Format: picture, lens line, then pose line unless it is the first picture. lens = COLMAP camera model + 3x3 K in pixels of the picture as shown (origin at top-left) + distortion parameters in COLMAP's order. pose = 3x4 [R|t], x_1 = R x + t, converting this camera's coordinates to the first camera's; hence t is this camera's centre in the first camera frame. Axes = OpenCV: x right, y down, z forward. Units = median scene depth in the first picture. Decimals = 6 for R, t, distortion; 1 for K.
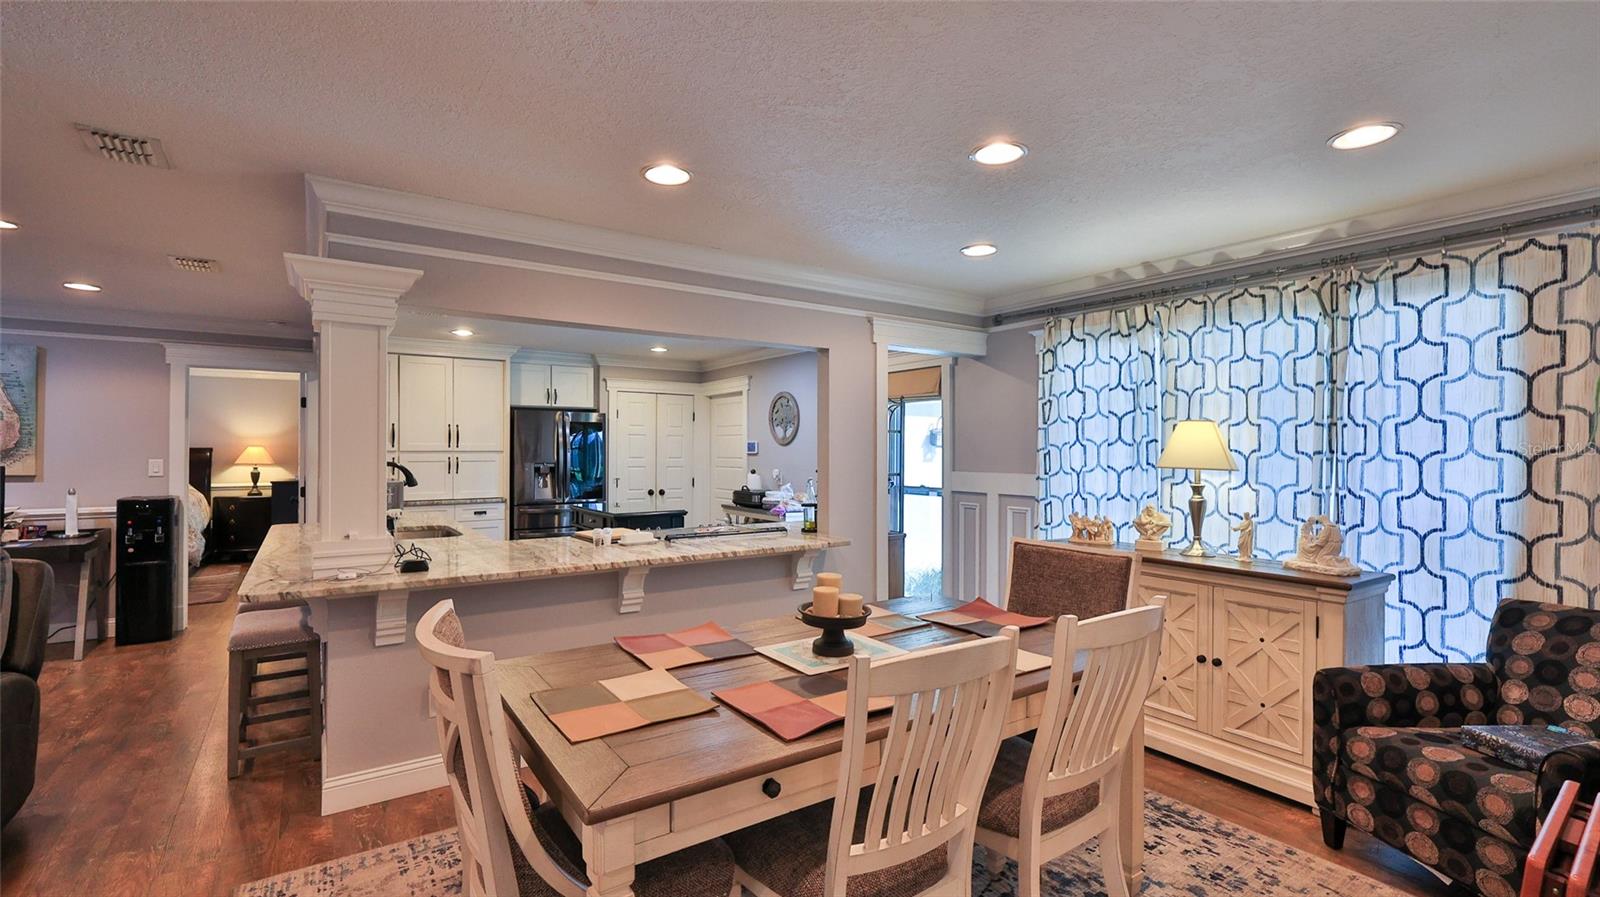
lens RADIAL K [[708.7, 0, 803.6], [0, 708.7, 446.9], [0, 0, 1]] dist [-0.001035, 0.000841]
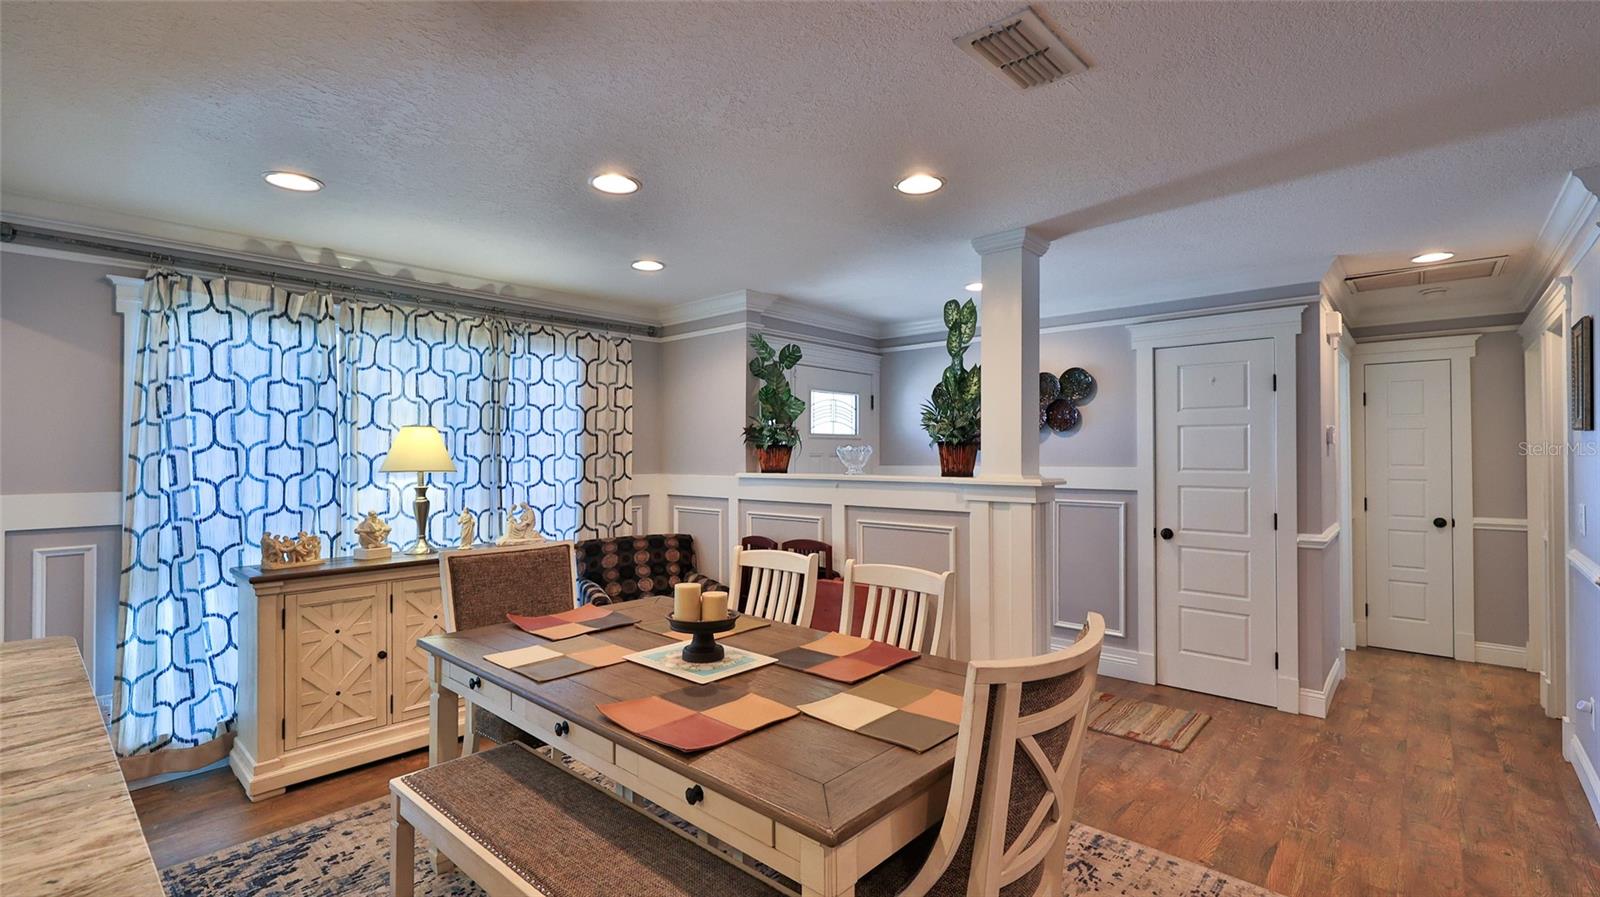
lens RADIAL K [[708.7, 0, 795.2], [0, 708.7, 445.4], [0, 0, 1]] dist [-0.001035, 0.000841]
pose [[-0.227097, 0.007619, 0.973842, -0.467697], [-0.003339, 0.999957, -0.008601, -0.001157], [-0.973866, -0.005205, -0.227062, 0.535064]]
